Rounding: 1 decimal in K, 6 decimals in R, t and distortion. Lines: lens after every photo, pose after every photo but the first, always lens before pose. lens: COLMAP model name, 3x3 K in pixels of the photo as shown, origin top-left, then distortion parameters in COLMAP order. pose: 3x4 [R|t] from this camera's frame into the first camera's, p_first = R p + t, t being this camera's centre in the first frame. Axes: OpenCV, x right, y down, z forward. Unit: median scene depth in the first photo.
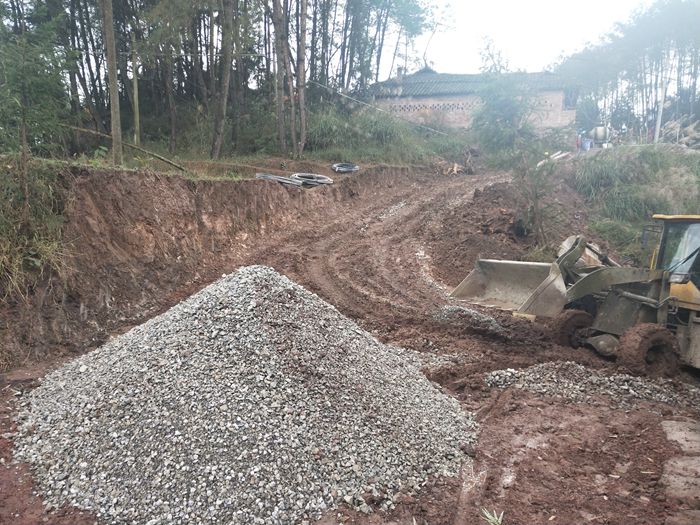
lens RADIAL K [[530.5, 0, 350.0], [0, 530.5, 262.5], [0, 0, 1]] dist [0.042607, -0.000699]
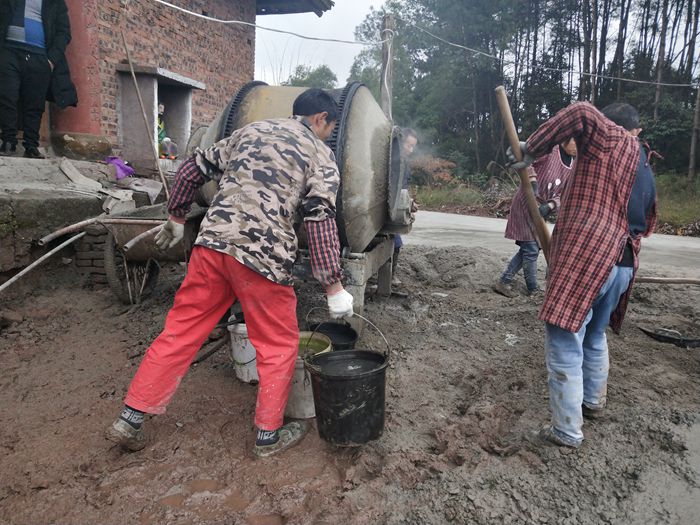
lens RADIAL K [[530.5, 0, 350.0], [0, 530.5, 262.5], [0, 0, 1]] dist [0.042607, -0.000699]
pose [[0.990099, 0.025621, 0.138013, 0.240404], [-0.032997, 0.998132, 0.051422, -0.119423], [-0.136438, -0.055467, 0.989095, 0.475958]]
